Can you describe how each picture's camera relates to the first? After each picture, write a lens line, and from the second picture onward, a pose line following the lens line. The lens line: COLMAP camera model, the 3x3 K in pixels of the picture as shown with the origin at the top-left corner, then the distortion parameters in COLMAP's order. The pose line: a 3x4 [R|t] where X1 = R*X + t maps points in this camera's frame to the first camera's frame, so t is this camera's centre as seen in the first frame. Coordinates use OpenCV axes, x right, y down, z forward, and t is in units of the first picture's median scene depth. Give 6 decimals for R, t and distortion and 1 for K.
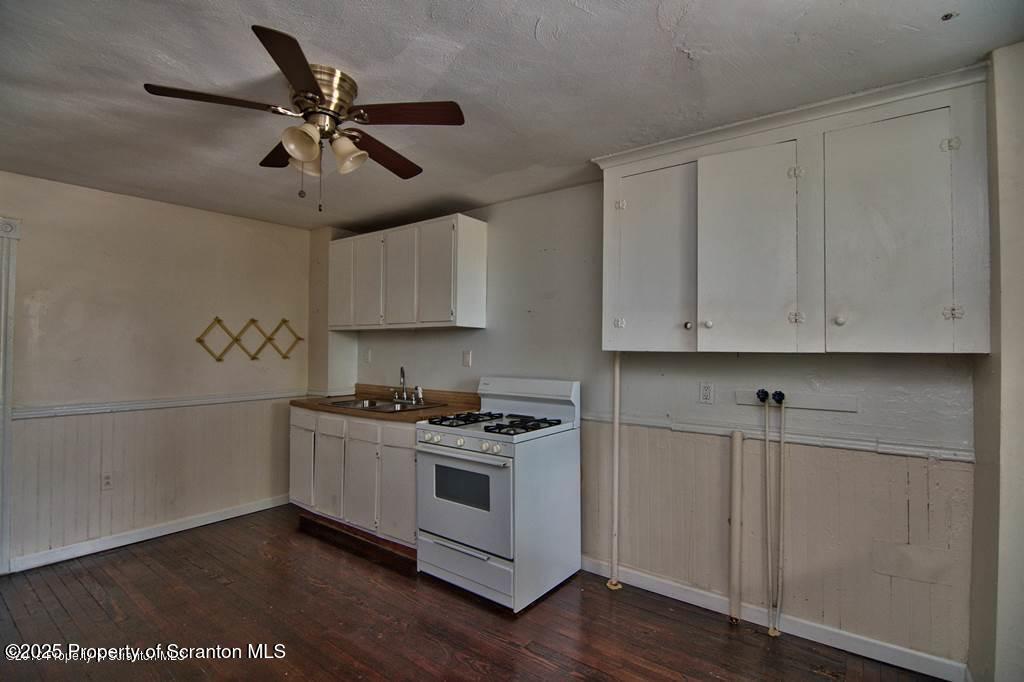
lens RADIAL K [[491.9, 0, 514.1], [0, 491.9, 341.9], [0, 0, 1]] dist [-0.002414, -0.011263]
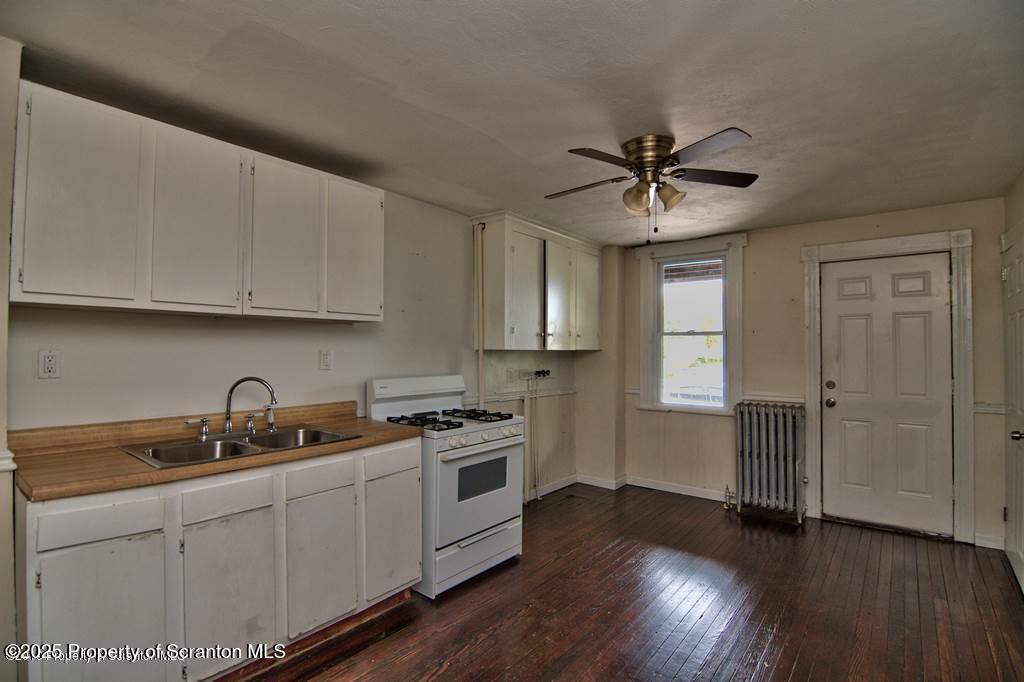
lens RADIAL K [[491.9, 0, 514.1], [0, 491.9, 341.9], [0, 0, 1]] dist [-0.002414, -0.011263]
pose [[0.023717, 0.008780, 0.999680, -1.228077], [-0.017916, 0.999805, -0.008356, 0.007480], [-0.999558, -0.017712, 0.023870, 0.953954]]
